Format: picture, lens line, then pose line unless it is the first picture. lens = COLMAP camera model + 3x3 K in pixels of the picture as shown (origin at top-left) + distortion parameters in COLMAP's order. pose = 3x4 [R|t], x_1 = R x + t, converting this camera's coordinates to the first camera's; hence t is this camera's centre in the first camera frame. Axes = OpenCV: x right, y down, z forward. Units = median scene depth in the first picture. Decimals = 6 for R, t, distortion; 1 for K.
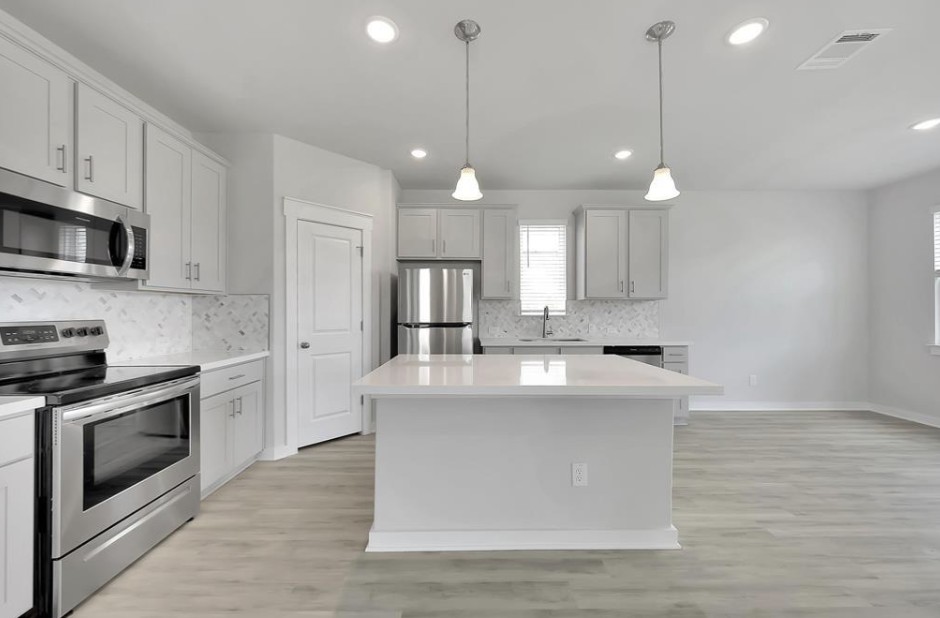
lens RADIAL K [[354.4, 0, 474.8], [0, 354.4, 310.2], [0, 0, 1]] dist [-0.002267, -0.000034]
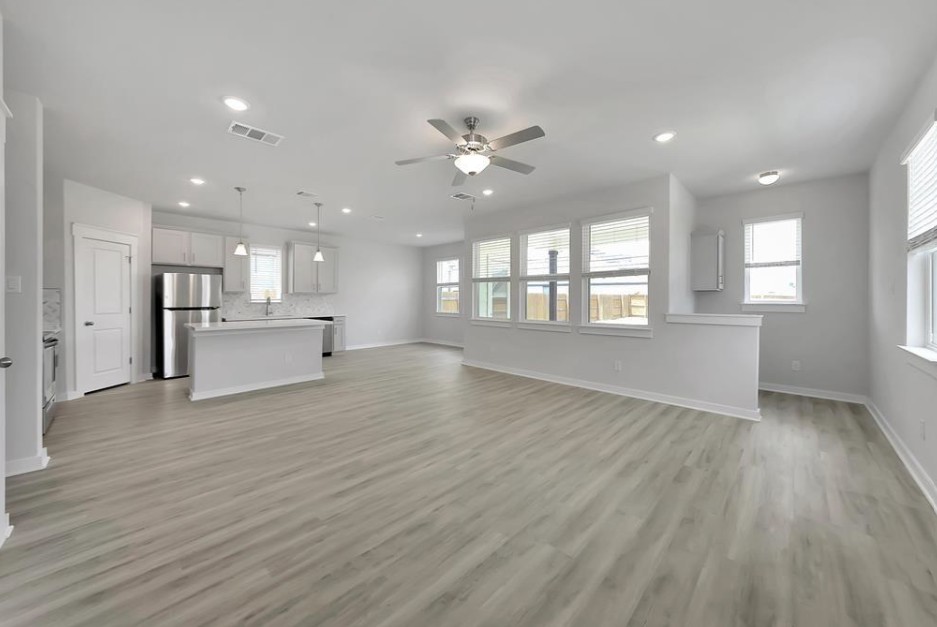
lens RADIAL K [[340.8, 0, 468.3], [0, 340.8, 298.9], [0, 0, 1]] dist [-0.009619, -0.000111]
pose [[0.723223, -0.000500, 0.690615, -0.271124], [-0.000424, 0.999999, 0.001168, -0.004751], [-0.690615, -0.001137, 0.723222, -0.986567]]
